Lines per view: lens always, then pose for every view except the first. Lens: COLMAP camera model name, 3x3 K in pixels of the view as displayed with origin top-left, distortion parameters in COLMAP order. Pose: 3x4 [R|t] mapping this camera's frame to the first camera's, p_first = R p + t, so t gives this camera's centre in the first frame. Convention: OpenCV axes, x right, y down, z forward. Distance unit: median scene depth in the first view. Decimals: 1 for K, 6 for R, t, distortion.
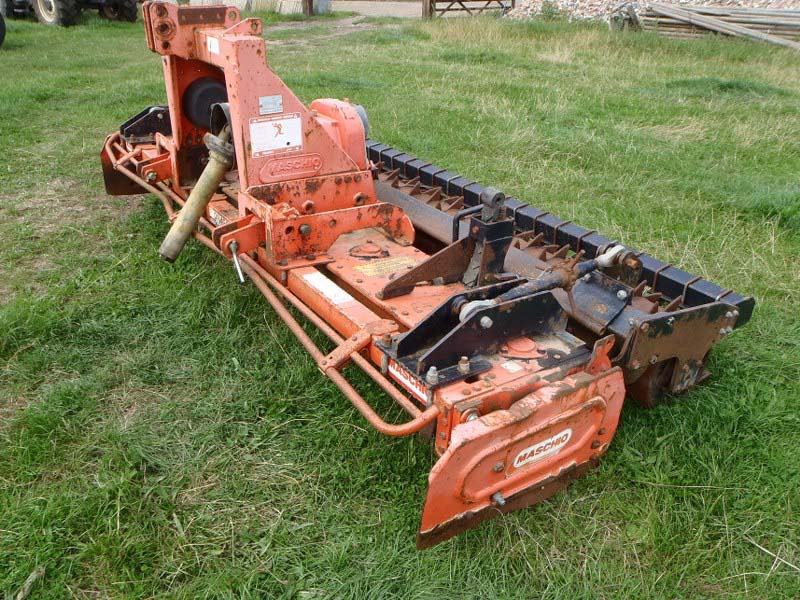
lens RADIAL K [[652.0, 0, 399.8], [0, 652.0, 298.6], [0, 0, 1]] dist [-0.014678, -0.009154]
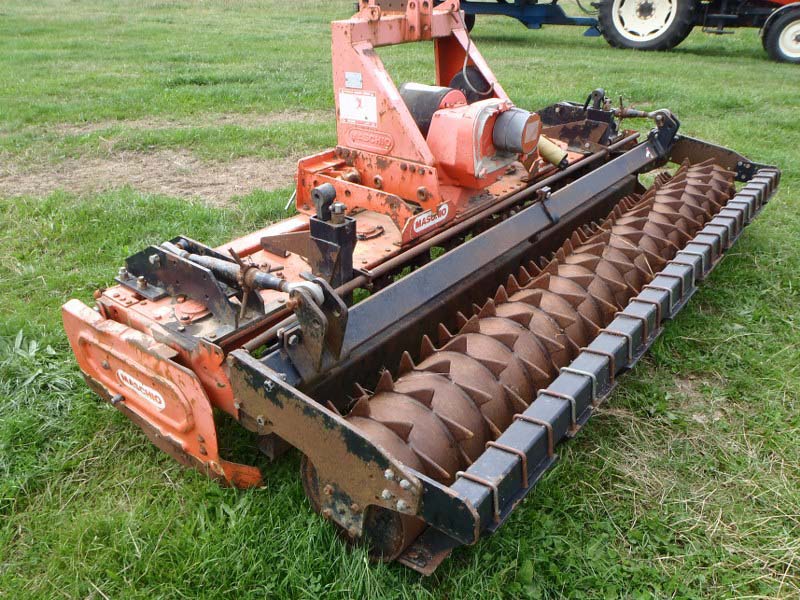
lens RADIAL K [[652.0, 0, 400.3], [0, 652.0, 301.1], [0, 0, 1]] dist [-0.014678, -0.009154]
pose [[0.313992, 0.408204, -0.857192, 0.938392], [-0.428681, 0.866538, 0.255627, -0.276775], [0.847137, 0.287197, 0.447075, 0.639079]]
